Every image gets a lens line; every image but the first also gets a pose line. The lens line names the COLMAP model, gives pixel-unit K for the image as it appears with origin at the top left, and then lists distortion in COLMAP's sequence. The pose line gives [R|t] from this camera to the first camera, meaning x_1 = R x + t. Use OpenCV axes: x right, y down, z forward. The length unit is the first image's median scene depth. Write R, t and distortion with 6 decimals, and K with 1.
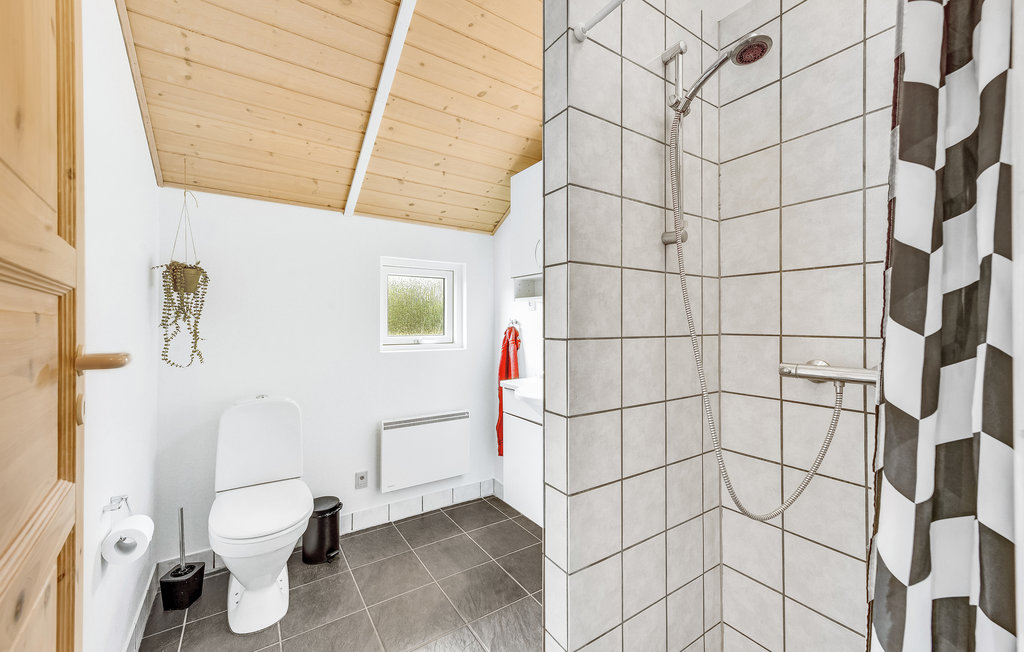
lens RADIAL K [[402.5, 0, 513.2], [0, 402.5, 324.0], [0, 0, 1]] dist [-0.014764, -0.000086]
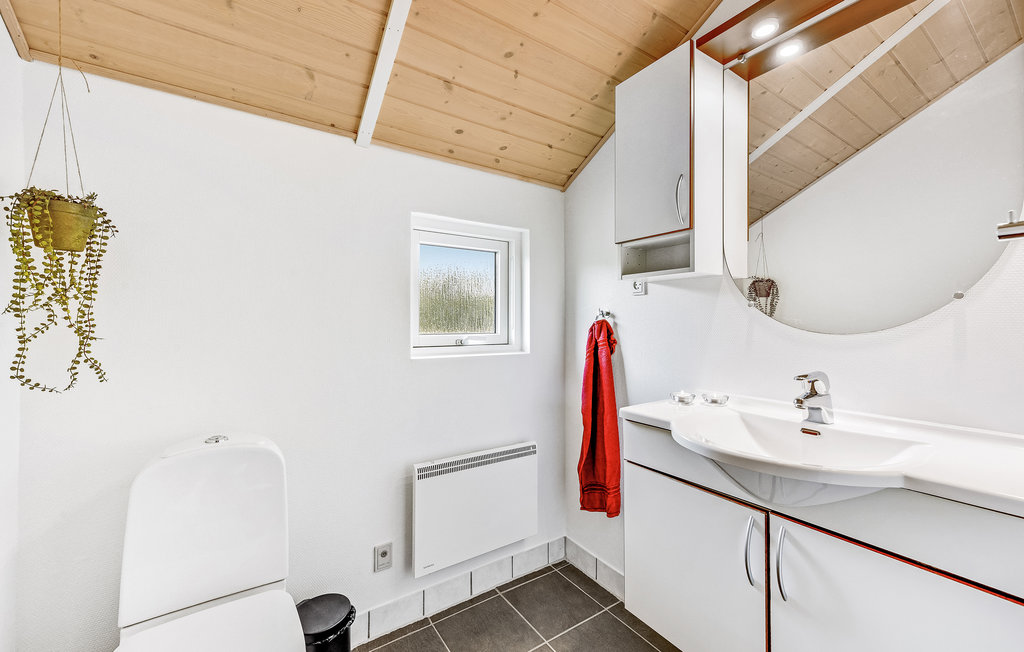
lens RADIAL K [[404.8, 0, 512.0], [0, 404.8, 326.0], [0, 0, 1]] dist [-0.004003, -0.000727]
pose [[1.000000, 0.000635, 0.000156, -0.166359], [-0.000636, 0.999990, 0.004381, 0.014151], [-0.000154, -0.004381, 0.999990, 0.341549]]
